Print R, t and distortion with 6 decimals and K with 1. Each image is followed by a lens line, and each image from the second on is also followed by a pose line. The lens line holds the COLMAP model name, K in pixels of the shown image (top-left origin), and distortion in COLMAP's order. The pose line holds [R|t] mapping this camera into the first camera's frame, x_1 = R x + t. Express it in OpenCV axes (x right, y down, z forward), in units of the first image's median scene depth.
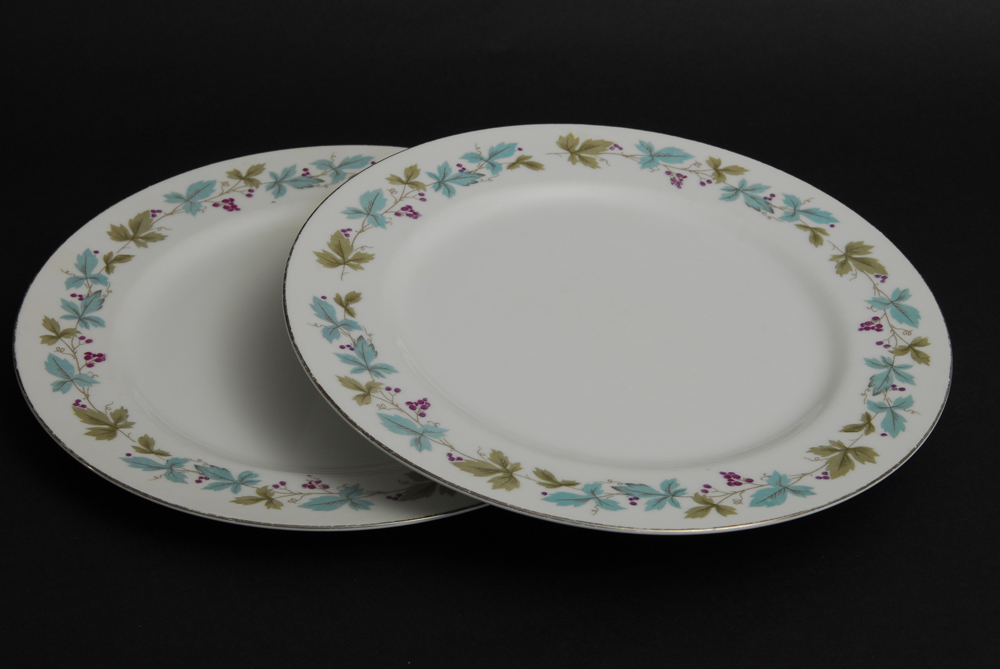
lens RADIAL K [[1587.9, 0, 498.4], [0, 1587.9, 336.4], [0, 0, 1]] dist [-0.176730, 0.000000]
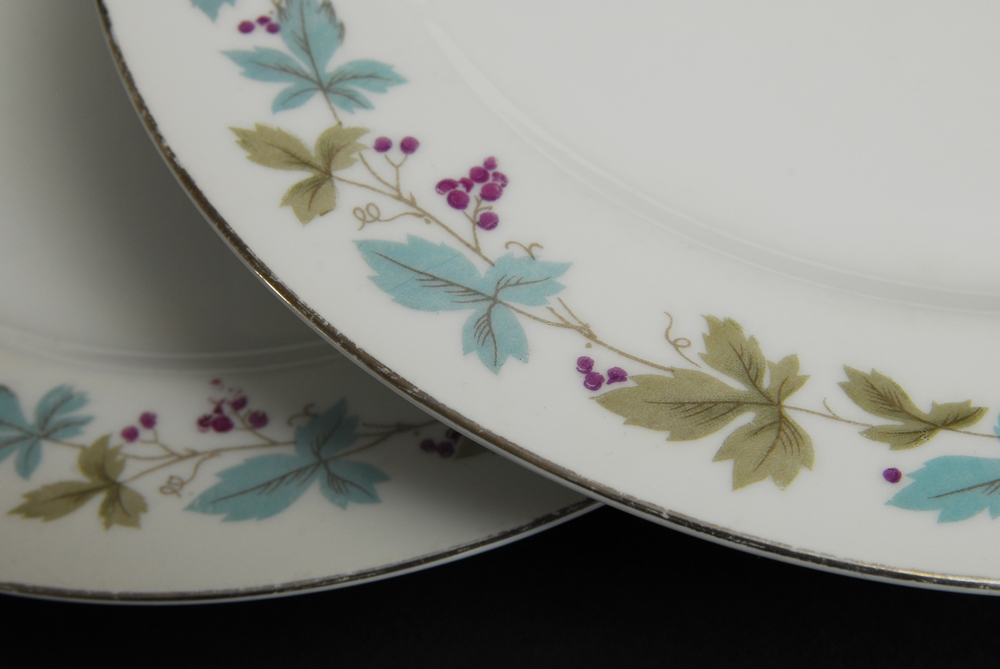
lens RADIAL K [[1587.9, 0, 498.9], [0, 1587.9, 332.7], [0, 0, 1]] dist [-0.176730, 0.000000]
pose [[0.990404, -0.109877, -0.083830, -0.019511], [0.132193, 0.930096, 0.342704, -0.045951], [0.040315, -0.350497, 0.935696, 0.671969]]
